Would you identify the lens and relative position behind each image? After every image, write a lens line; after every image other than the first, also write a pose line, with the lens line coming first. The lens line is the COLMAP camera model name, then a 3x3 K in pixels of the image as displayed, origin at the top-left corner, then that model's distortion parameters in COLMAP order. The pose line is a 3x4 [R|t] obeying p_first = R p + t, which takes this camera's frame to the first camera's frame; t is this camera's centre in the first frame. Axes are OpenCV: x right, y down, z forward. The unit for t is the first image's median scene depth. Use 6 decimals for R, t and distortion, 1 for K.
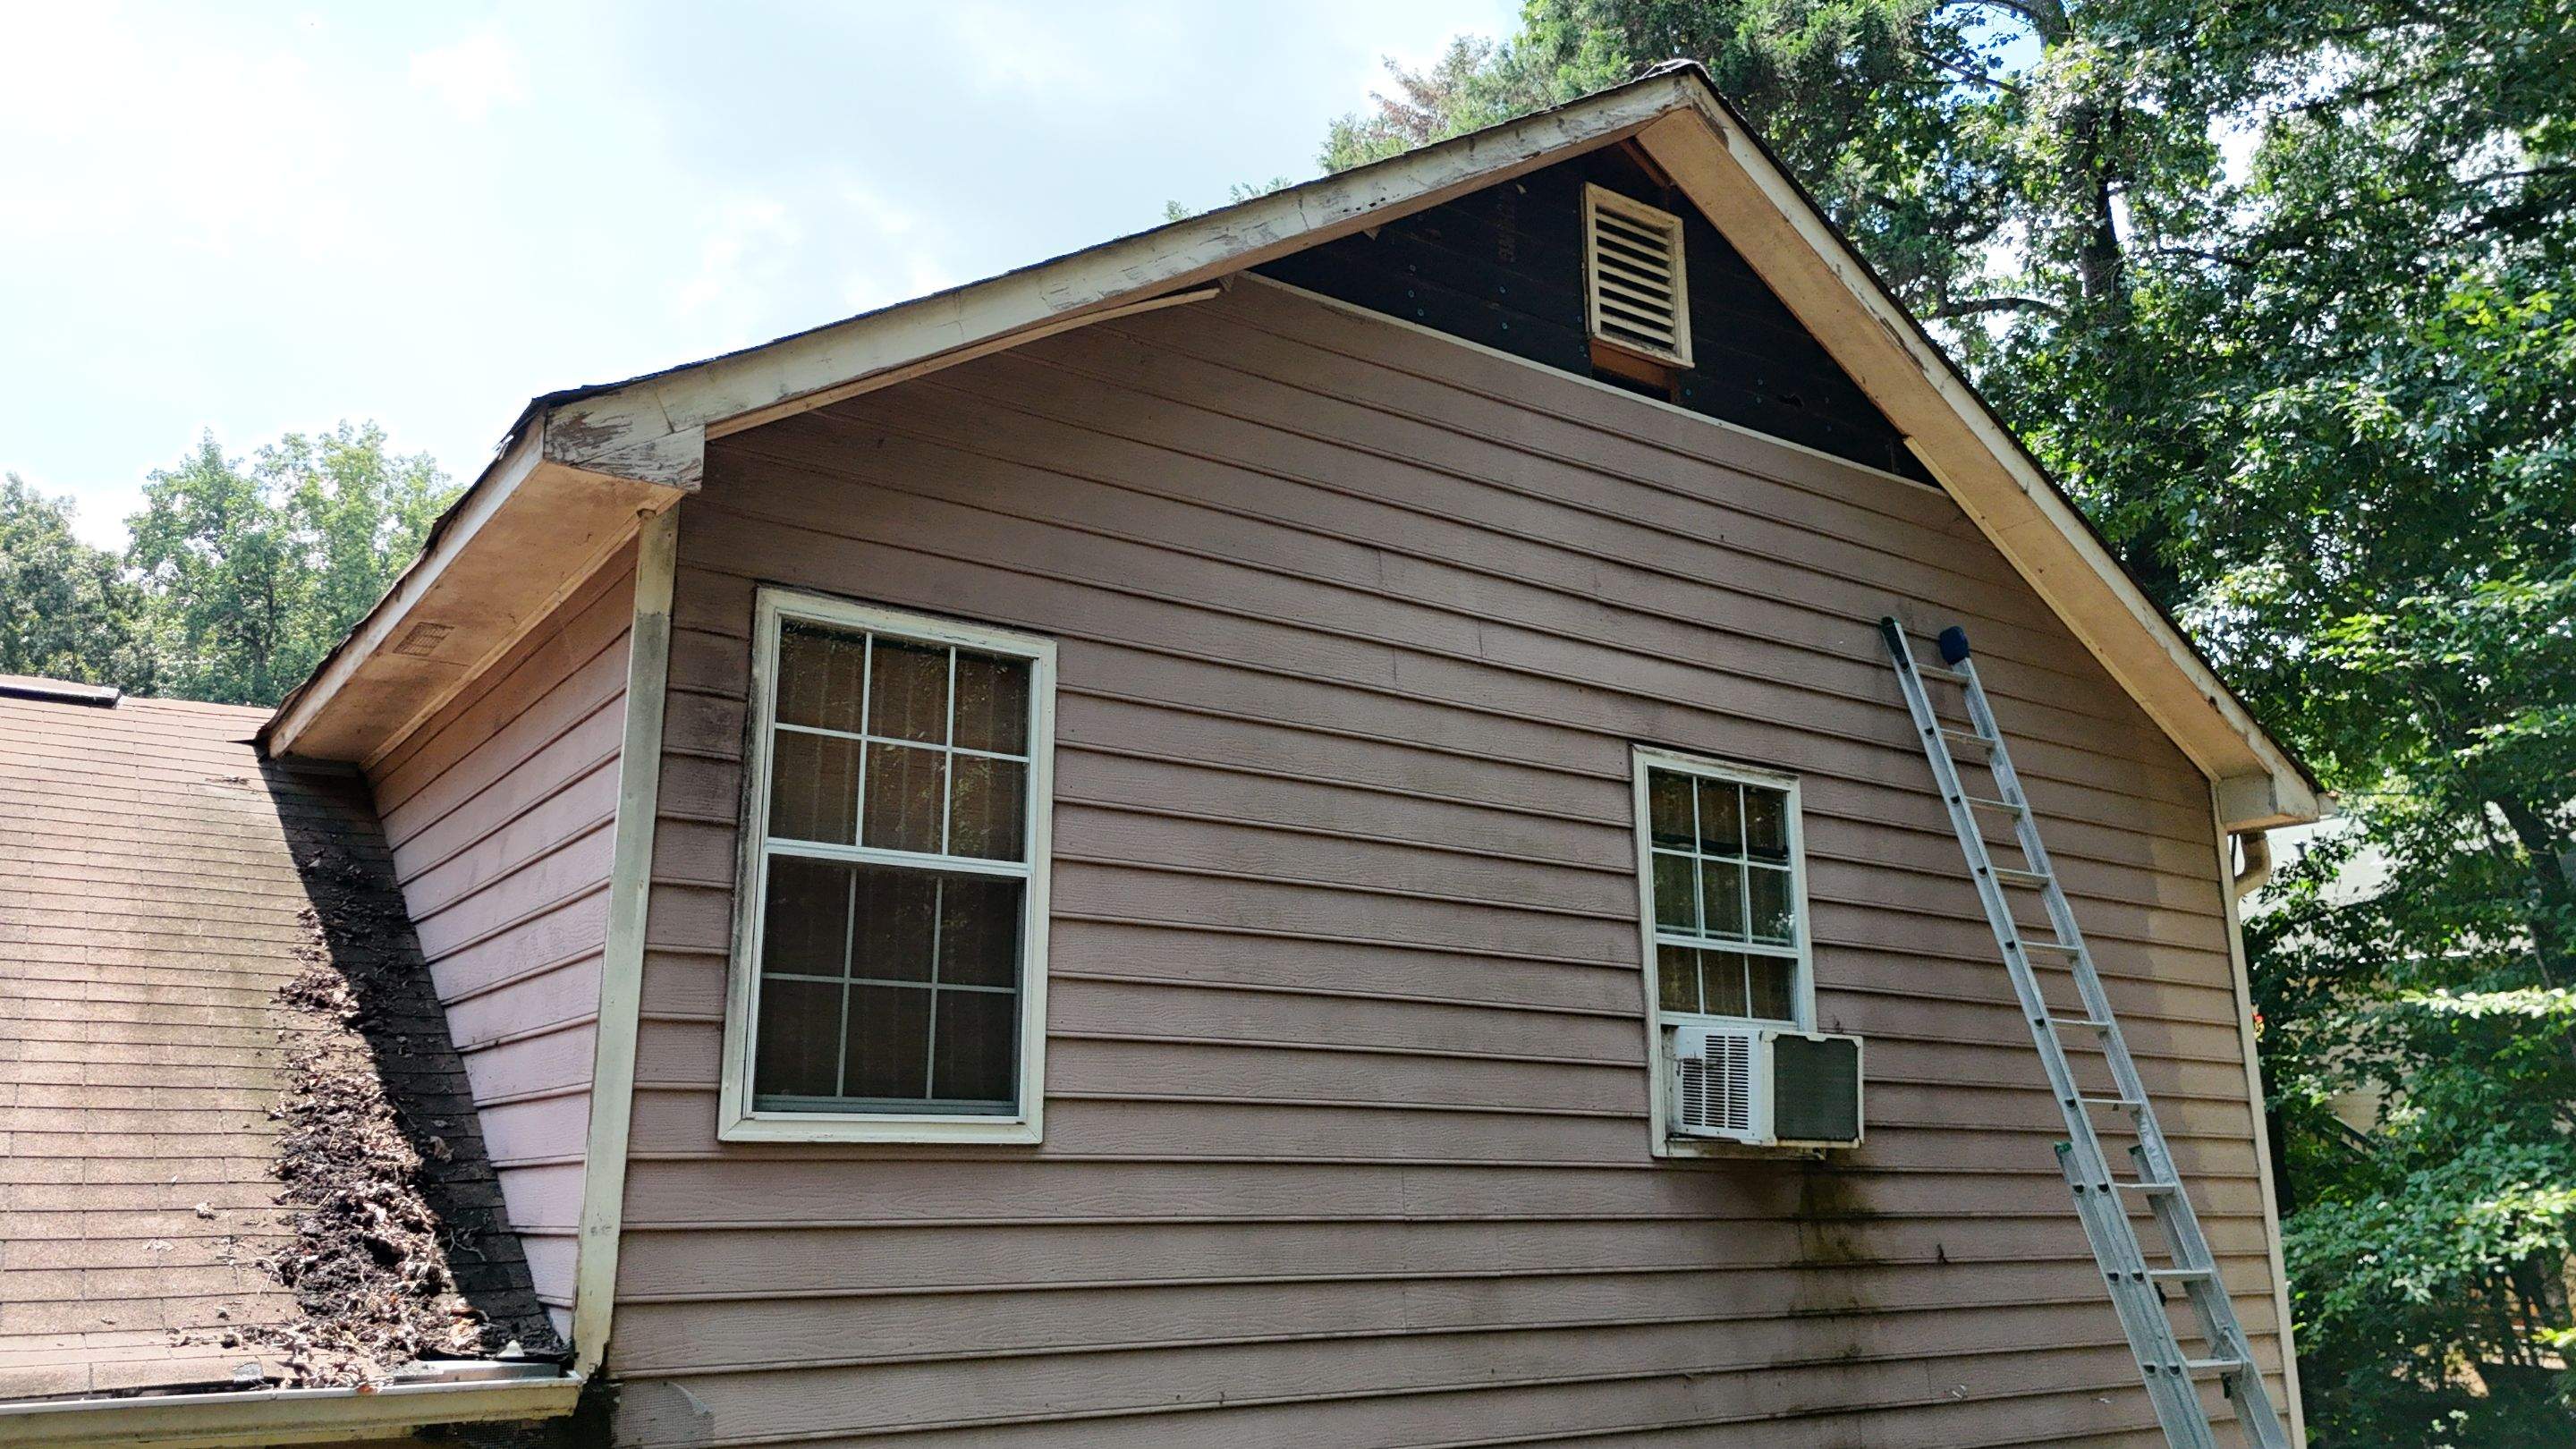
lens RADIAL K [[1925.6, 0, 1284.3], [0, 1925.6, 741.1], [0, 0, 1]] dist [0.048825, -0.018626]
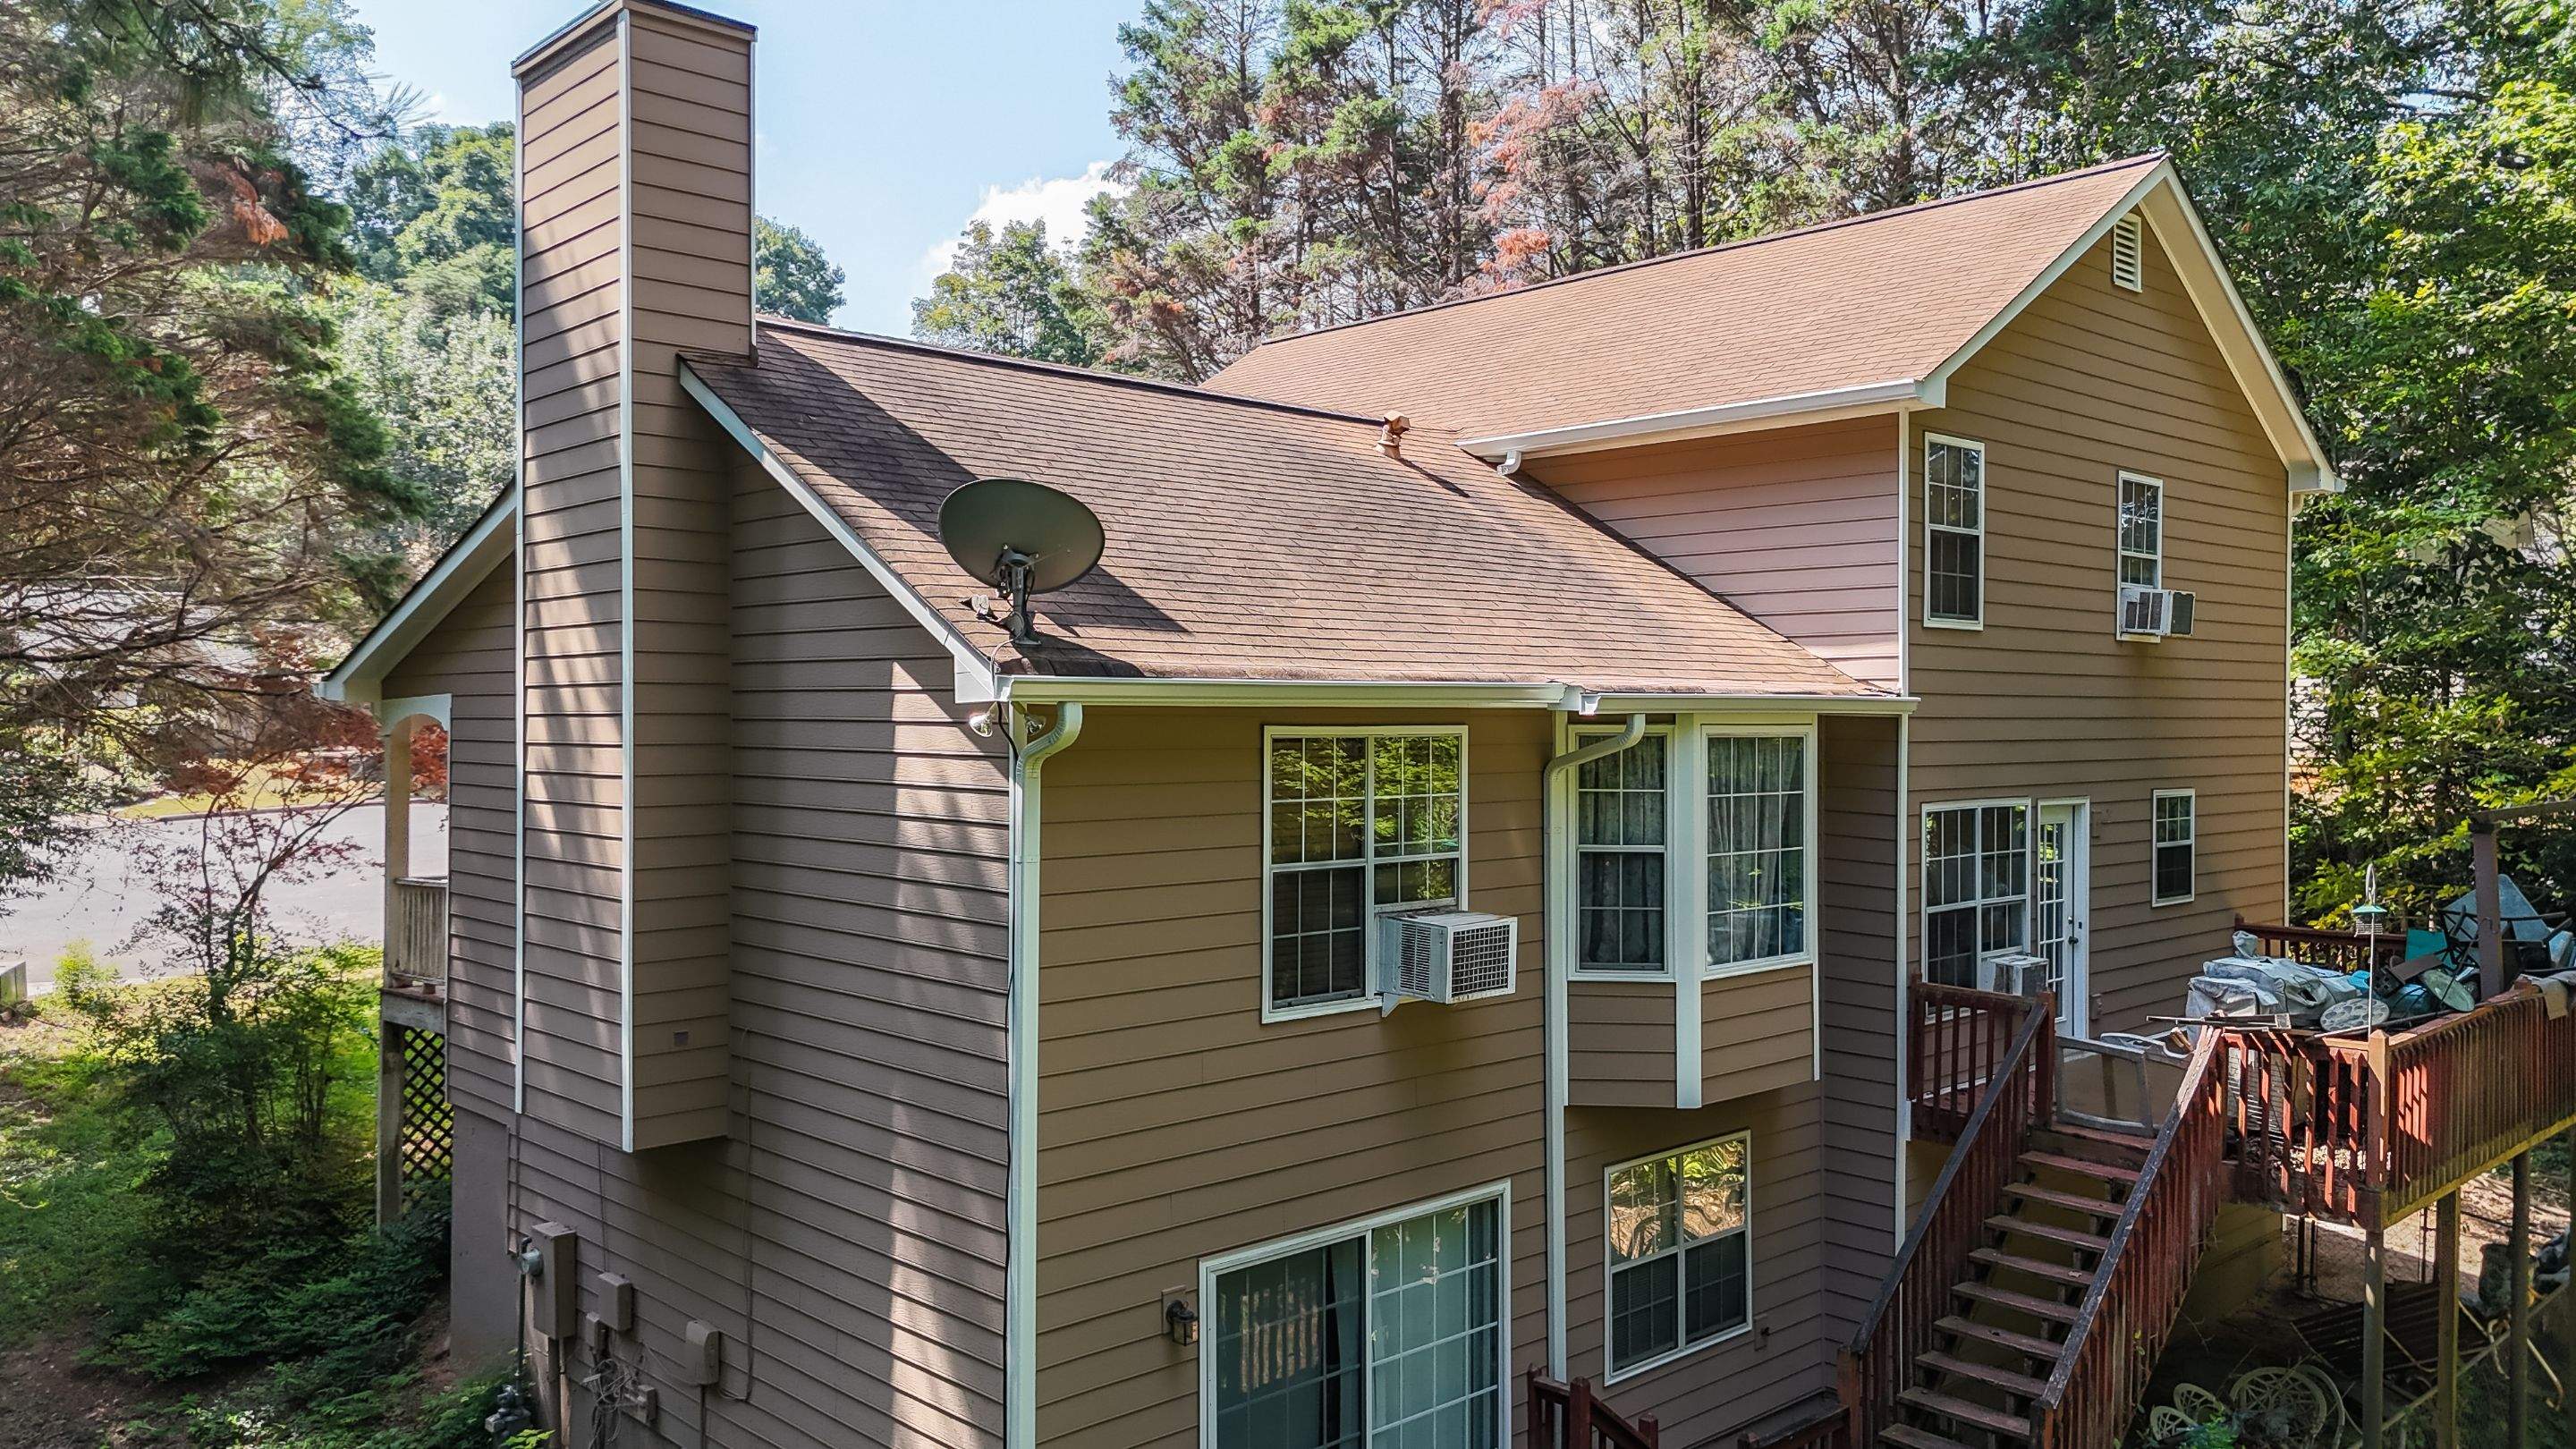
lens RADIAL K [[1925.6, 0, 1279.7], [0, 1925.6, 698.8], [0, 0, 1]] dist [0.048825, -0.018626]
pose [[0.989513, 0.011567, 0.143982, -1.208569], [-0.044692, 0.972394, 0.229027, -0.231155], [-0.137358, -0.233060, 0.962713, -1.247913]]
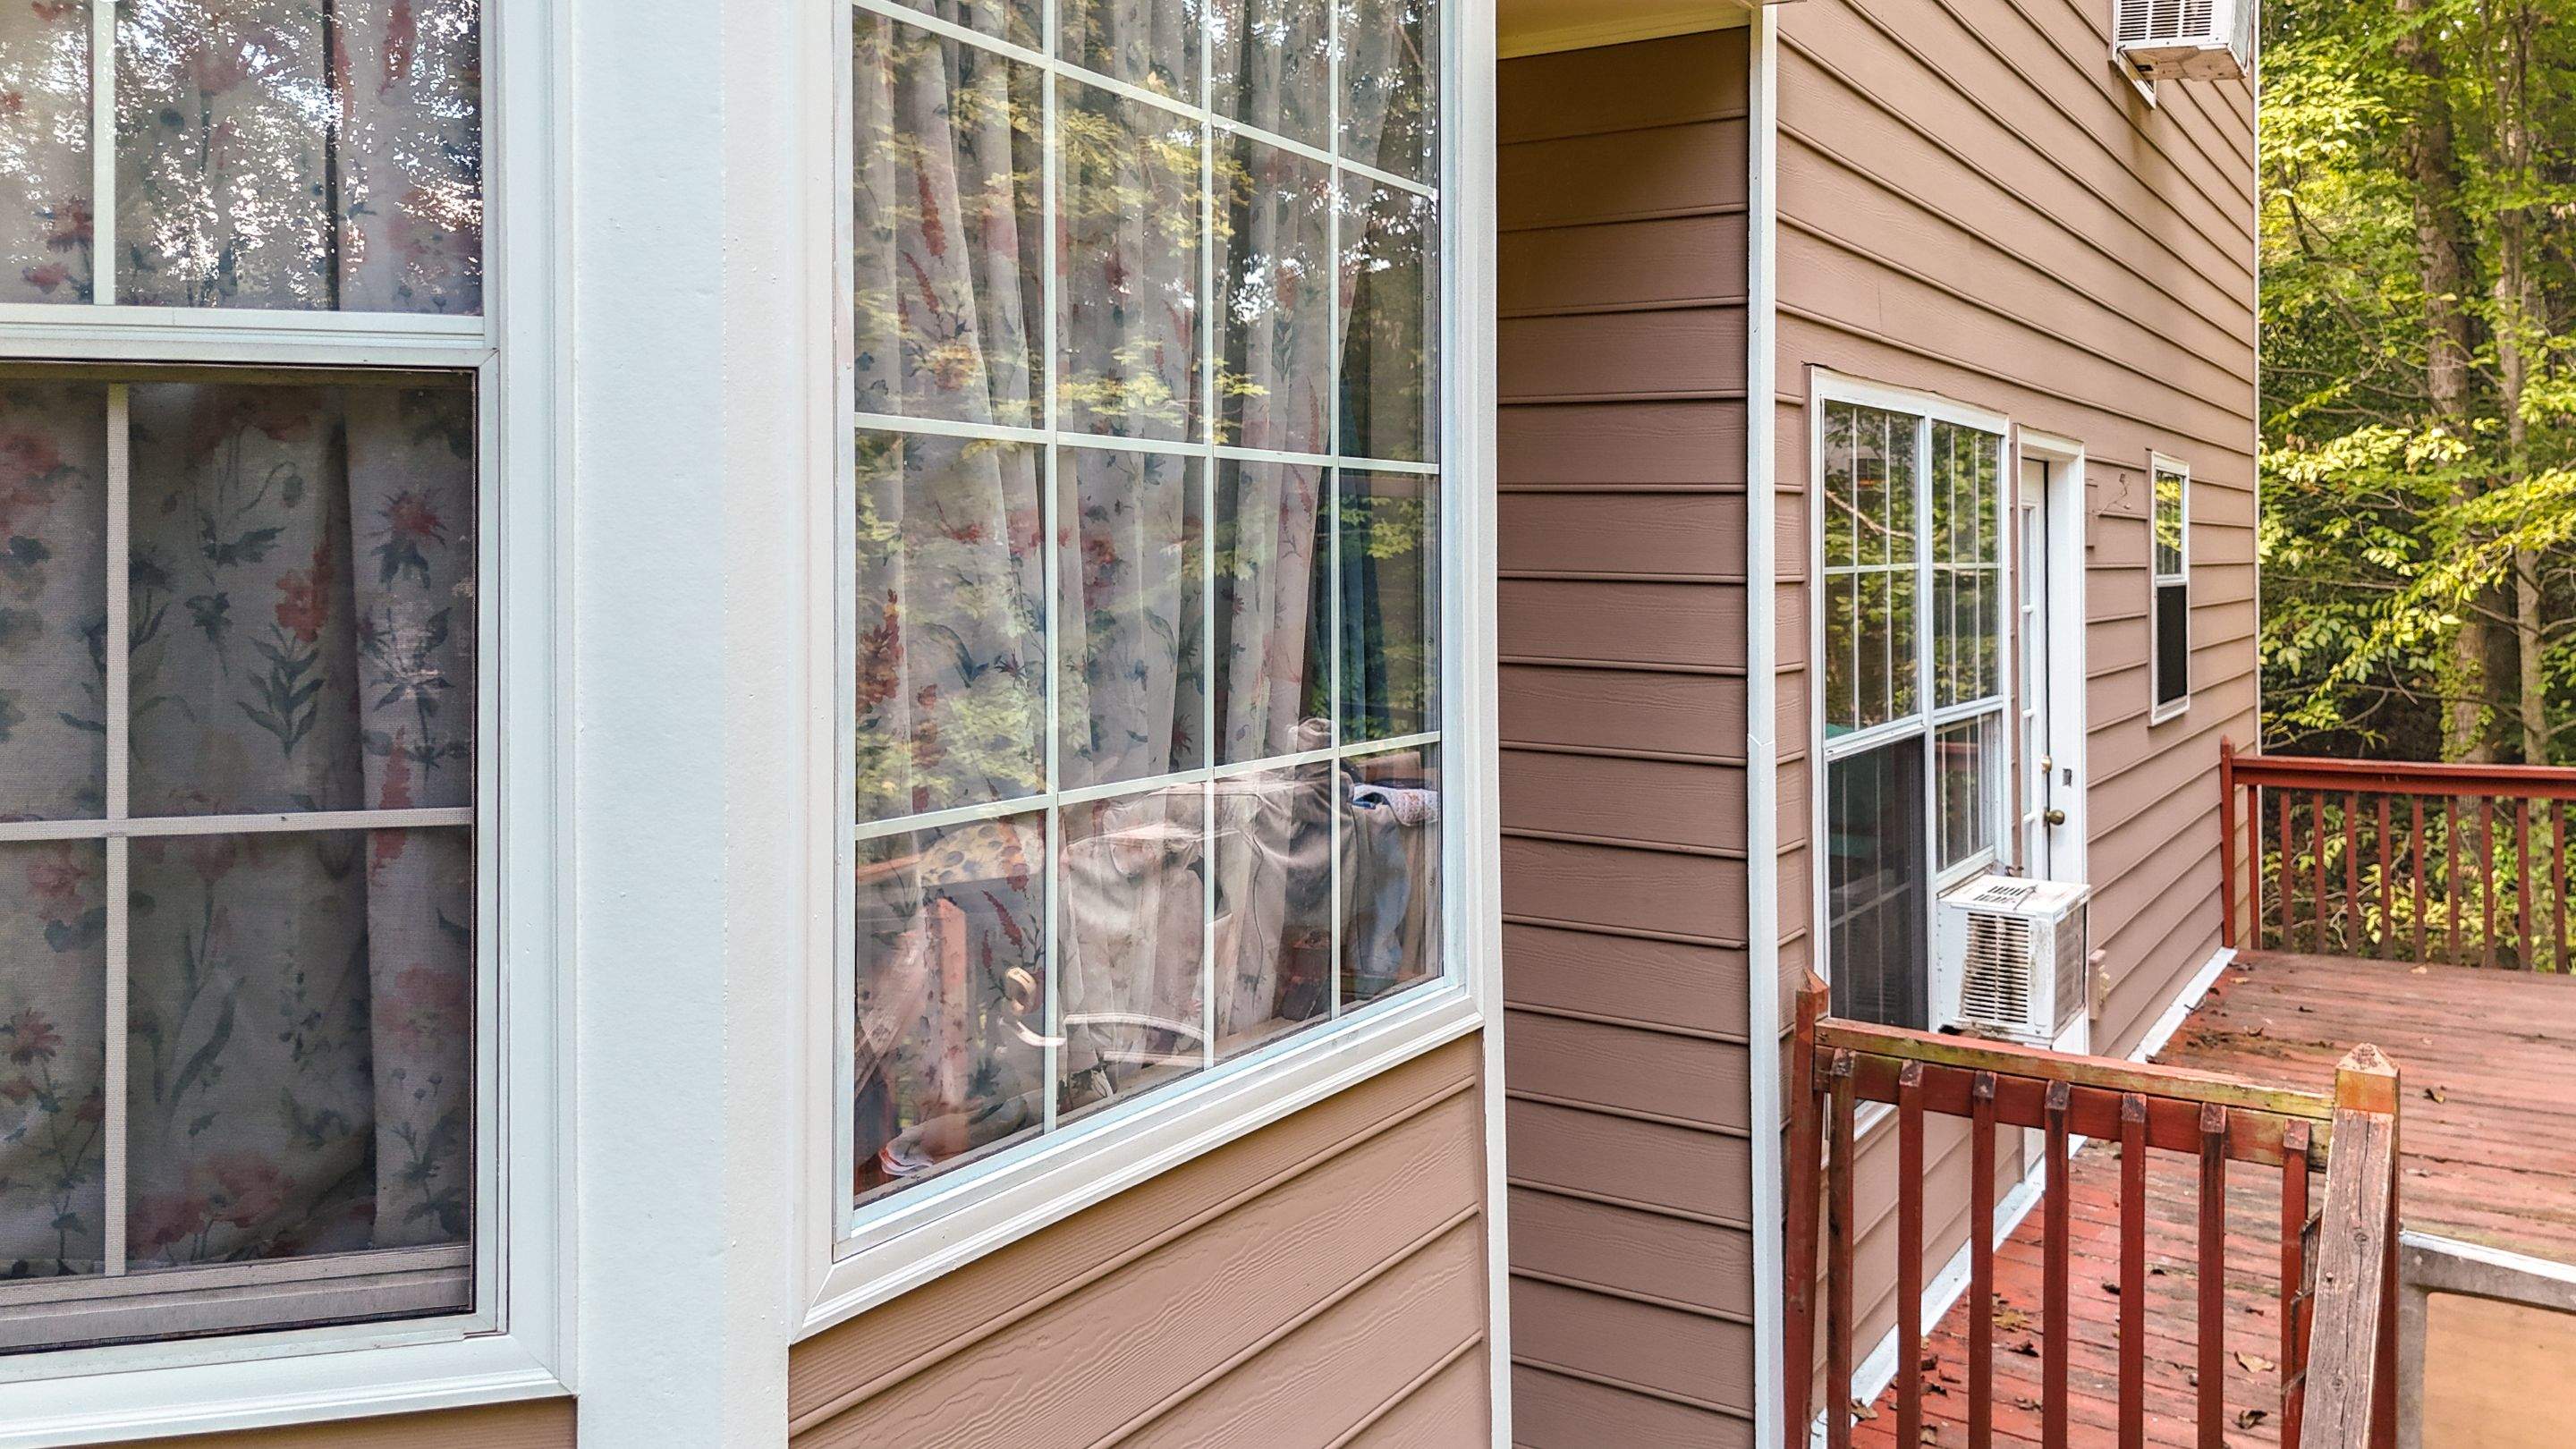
lens RADIAL K [[1925.6, 0, 1259.2], [0, 1925.6, 571.7], [0, 0, 1]] dist [0.048825, -0.018626]
pose [[0.928970, 0.000226, 0.370156, -0.577395], [-0.089325, 0.970583, 0.223585, 0.279403], [-0.359216, -0.240768, 0.901662, 0.187903]]
